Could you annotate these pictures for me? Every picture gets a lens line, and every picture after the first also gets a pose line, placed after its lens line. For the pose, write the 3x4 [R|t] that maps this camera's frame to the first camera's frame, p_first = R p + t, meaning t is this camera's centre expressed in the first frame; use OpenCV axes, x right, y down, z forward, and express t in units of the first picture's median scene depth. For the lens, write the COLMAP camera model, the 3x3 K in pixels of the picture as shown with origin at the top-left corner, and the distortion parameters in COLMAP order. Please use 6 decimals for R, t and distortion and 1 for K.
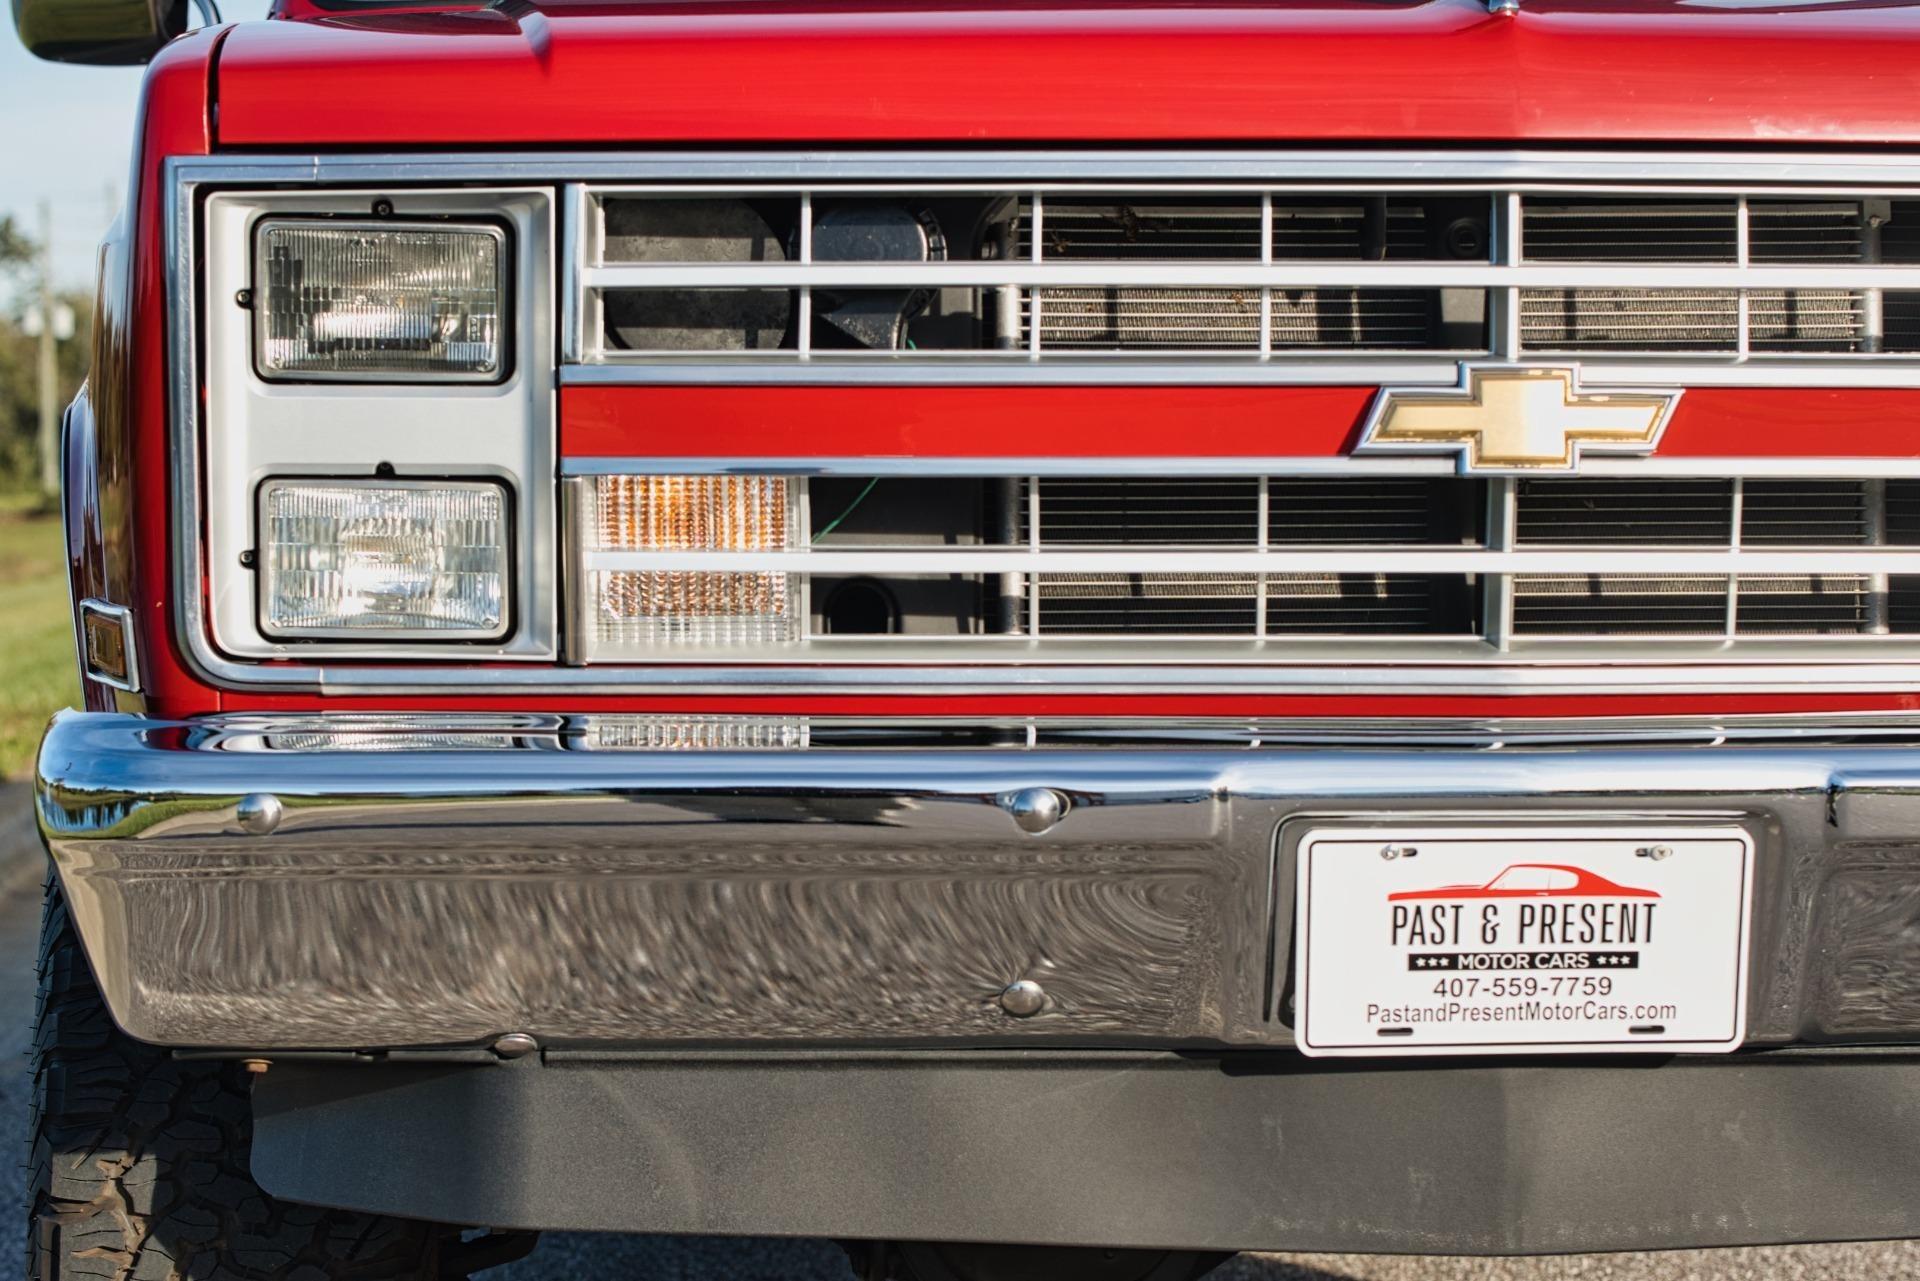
lens RADIAL K [[4171.0, 0, 929.4], [0, 4171.0, 640.4], [0, 0, 1]] dist [0.160100, 0.358714]
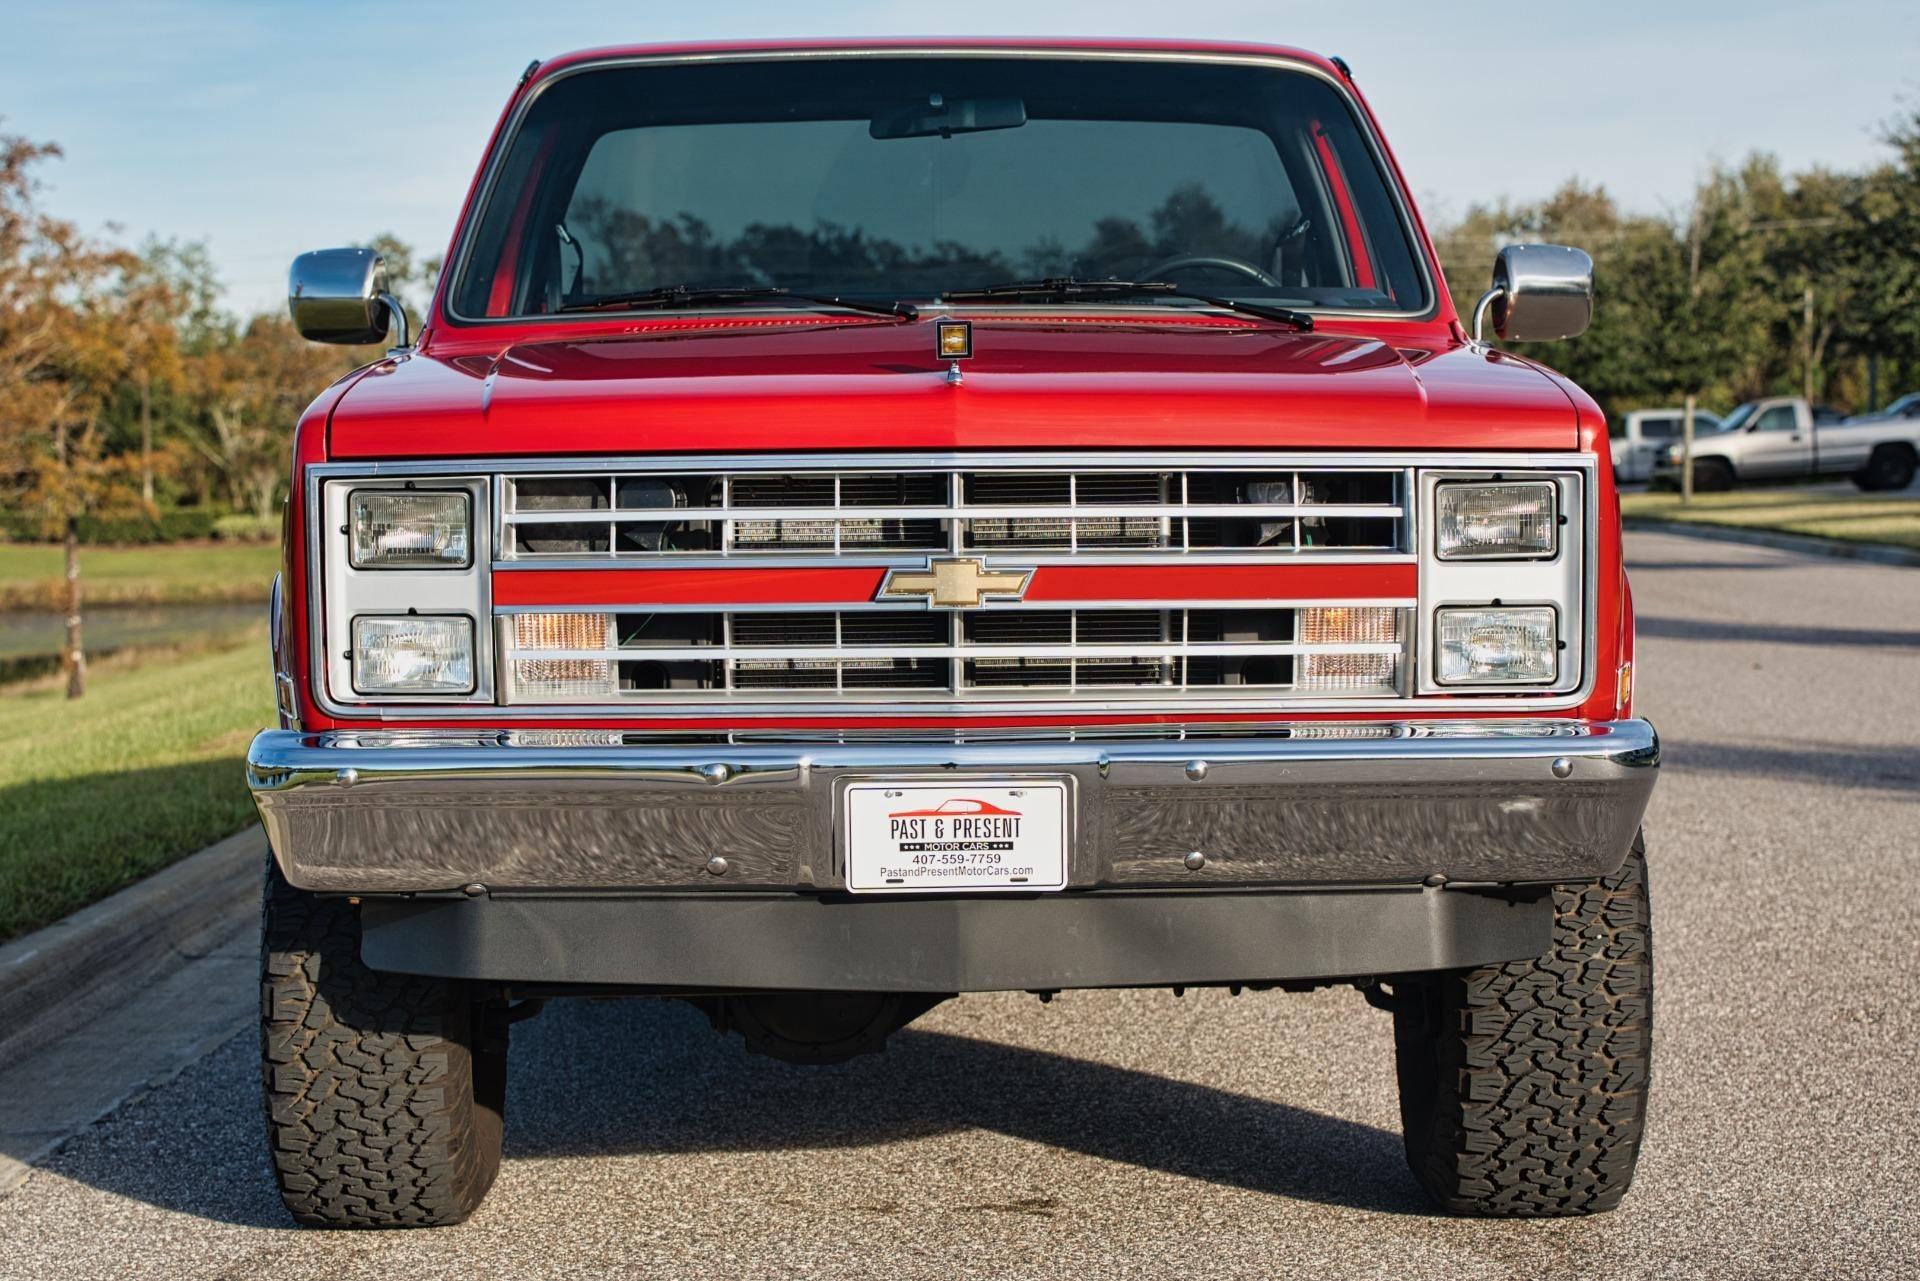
lens RADIAL K [[4158.7, 0, 959.2], [0, 4158.7, 636.2], [0, 0, 1]] dist [0.167820, 0.344741]
pose [[0.996009, -0.007177, -0.088966, 0.322919], [0.007531, 0.999965, 0.003650, -0.034165], [0.088936, -0.004306, 0.996028, -1.030203]]
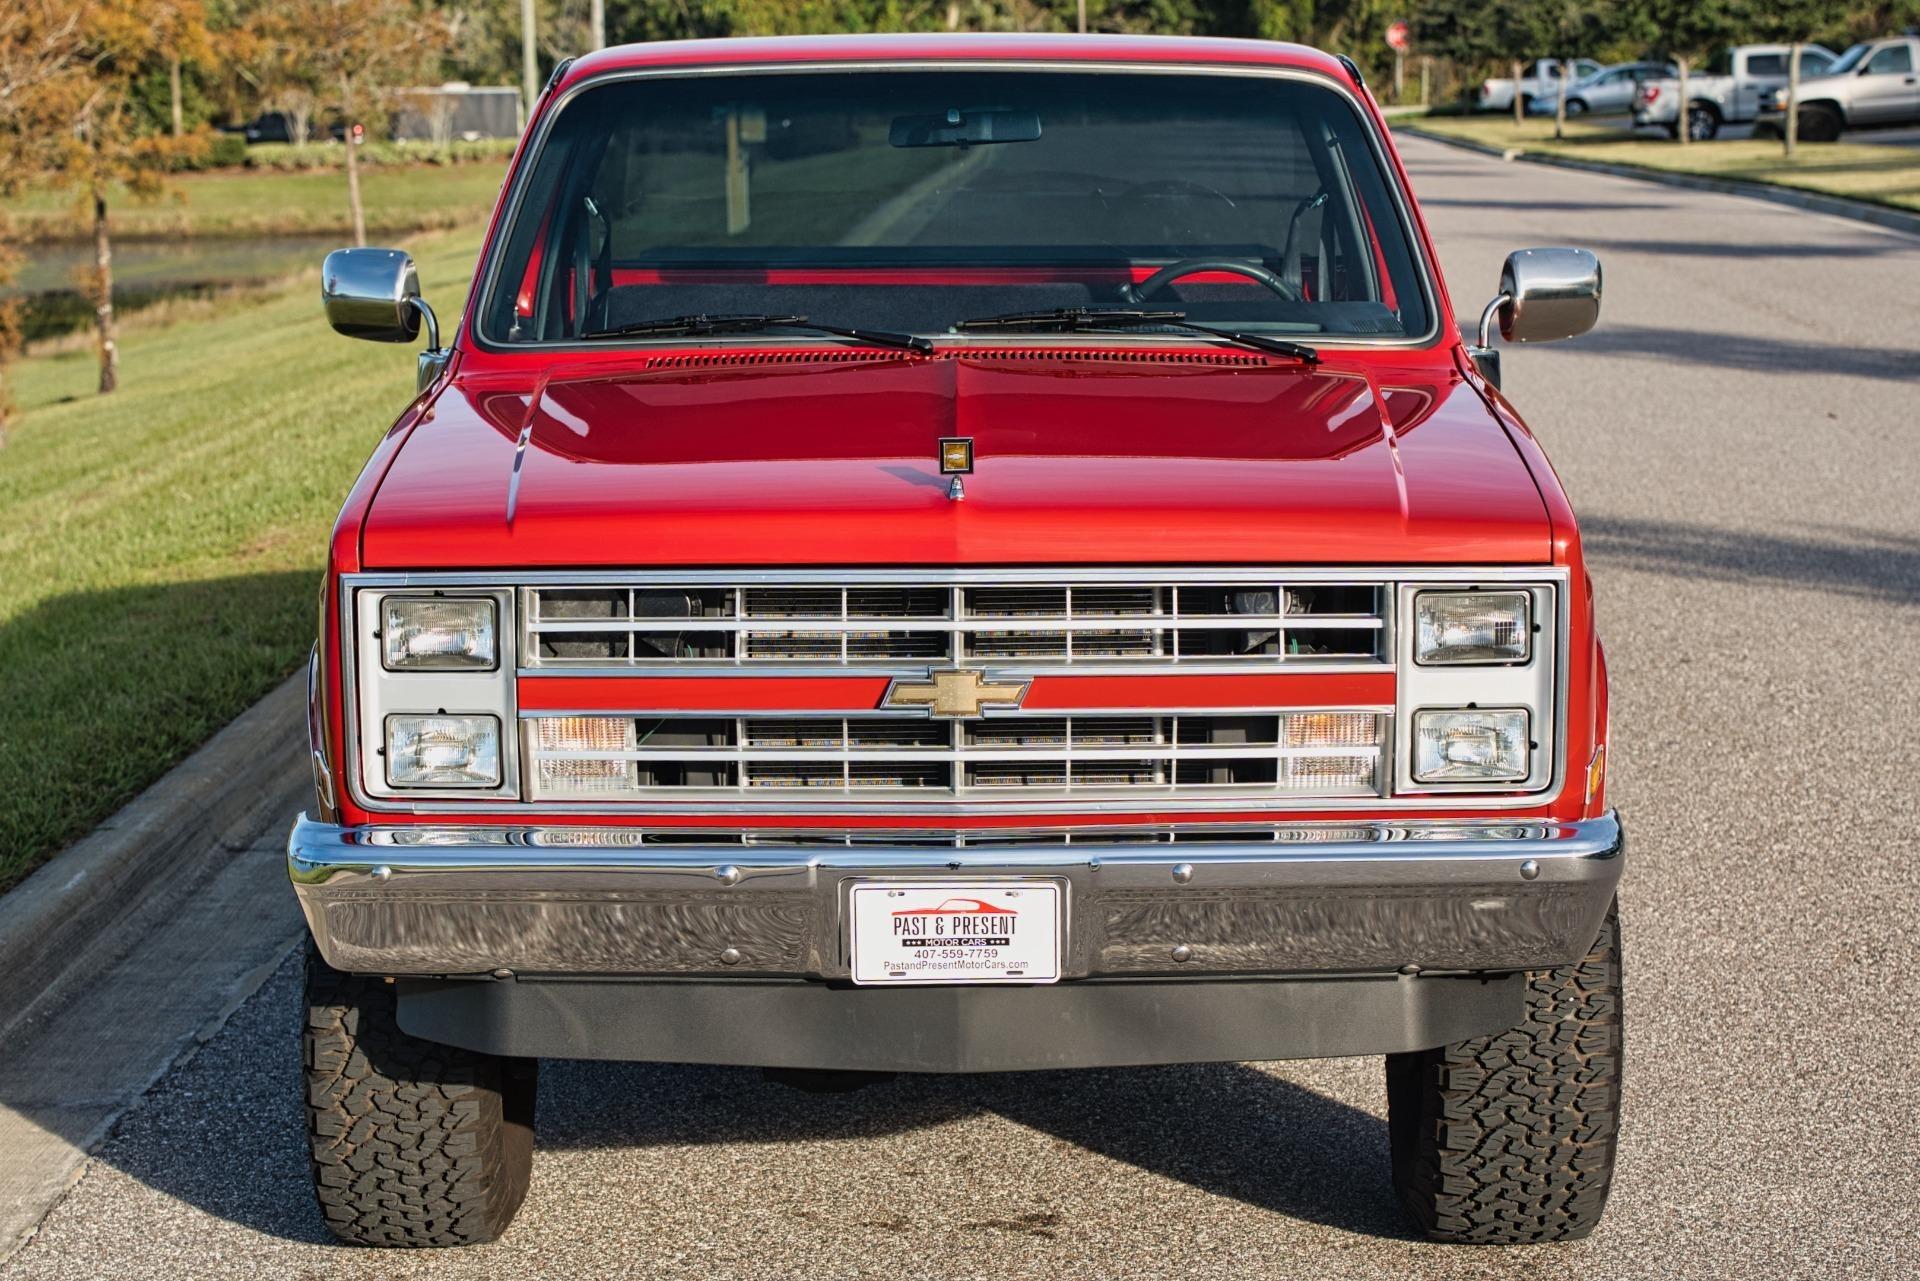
lens RADIAL K [[4357.6, 0, 965.1], [0, 4357.6, 650.2], [0, 0, 1]] dist [0.171548, 0.379215]
pose [[0.994580, 0.005719, -0.103813, 0.378080], [0.004197, 0.995464, 0.095049, -0.288362], [0.103886, -0.094969, 0.990045, -1.224869]]
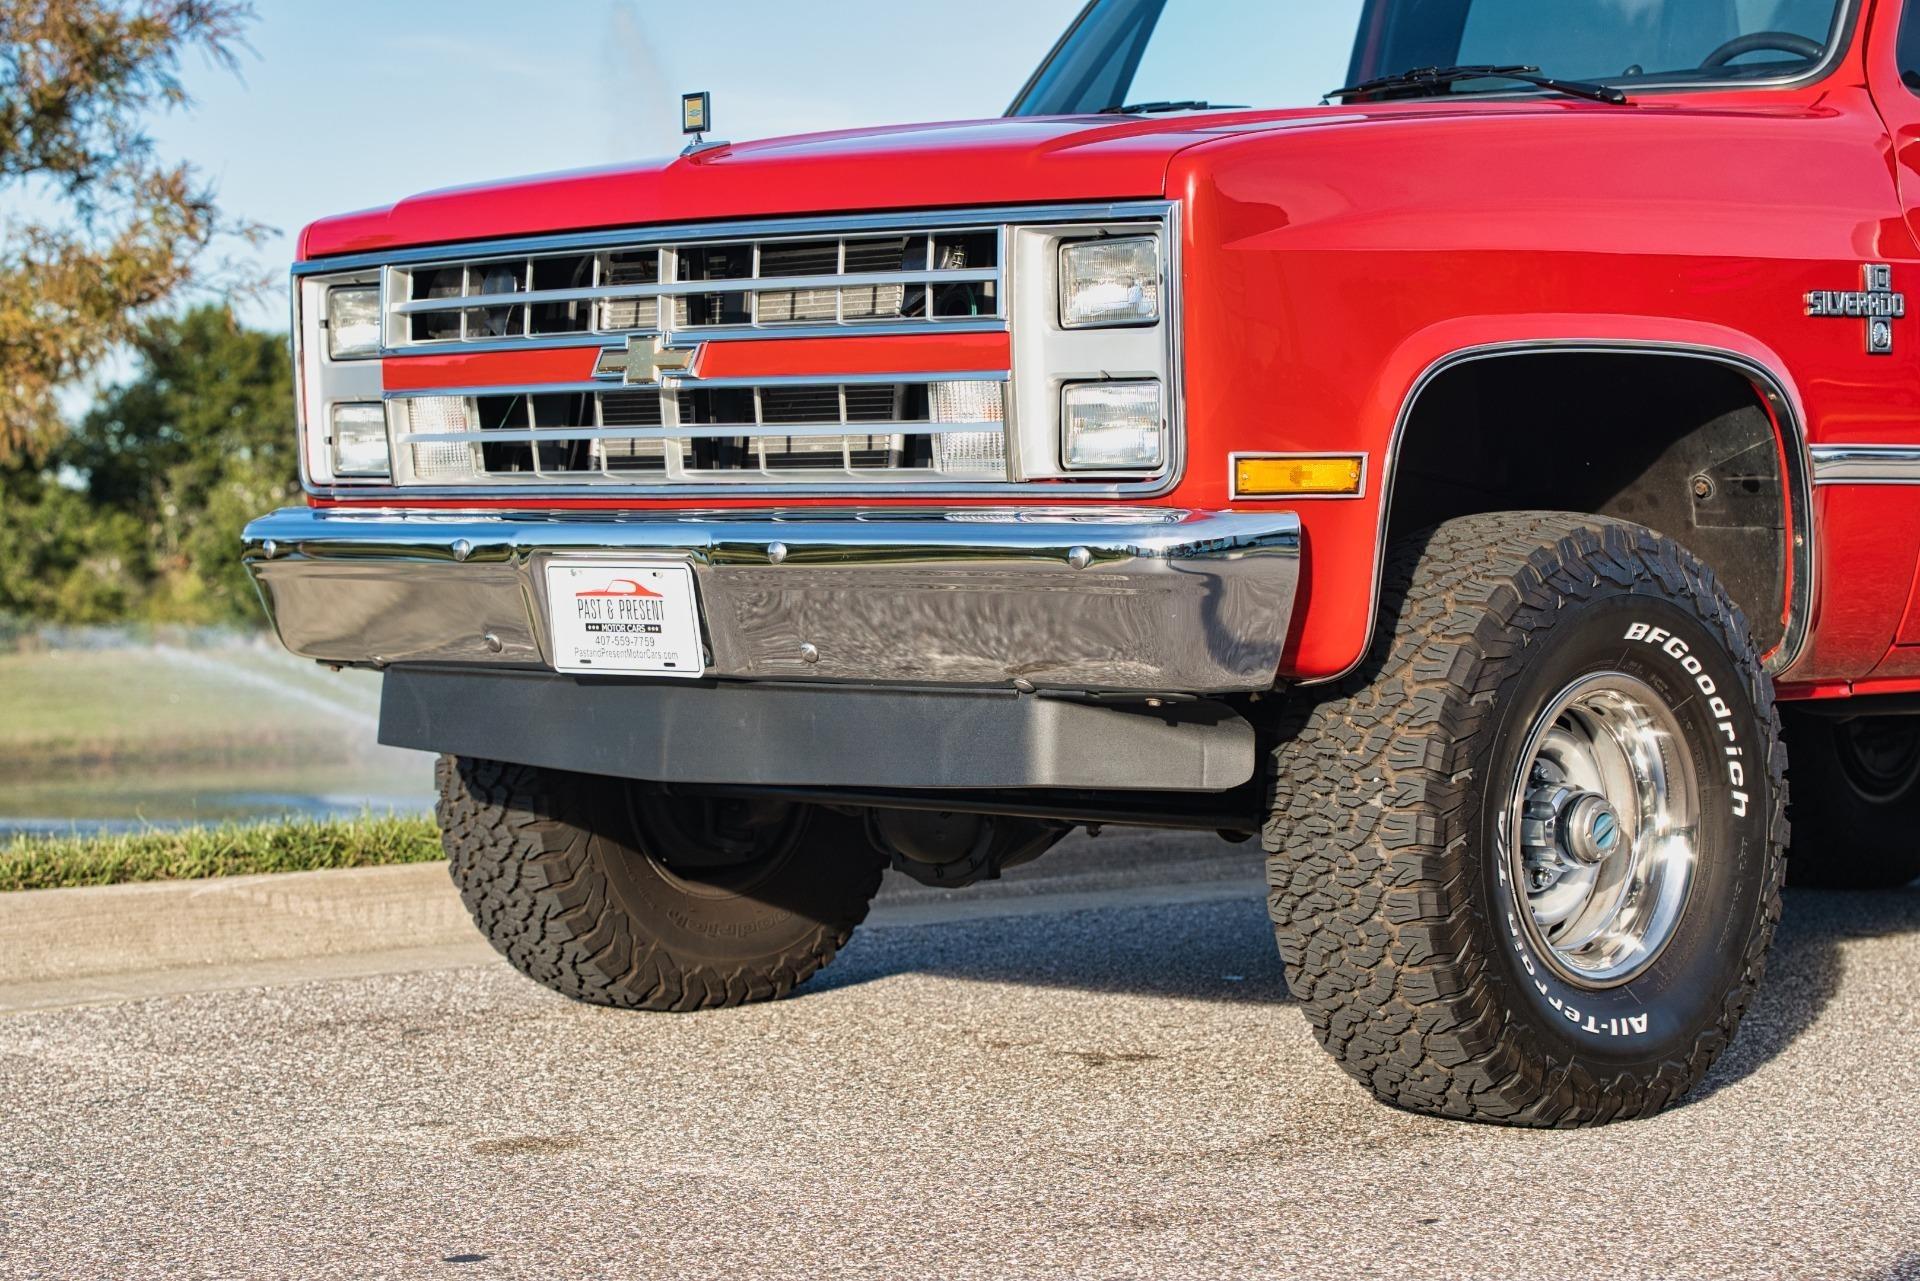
lens RADIAL K [[4171.0, 0, 929.4], [0, 4171.0, 640.4], [0, 0, 1]] dist [0.160100, 0.358714]
pose [[0.616297, 0.021431, -0.787222, 1.803725], [-0.017392, 0.999756, 0.013601, 0.052008], [0.787321, 0.005309, 0.616520, -0.126299]]
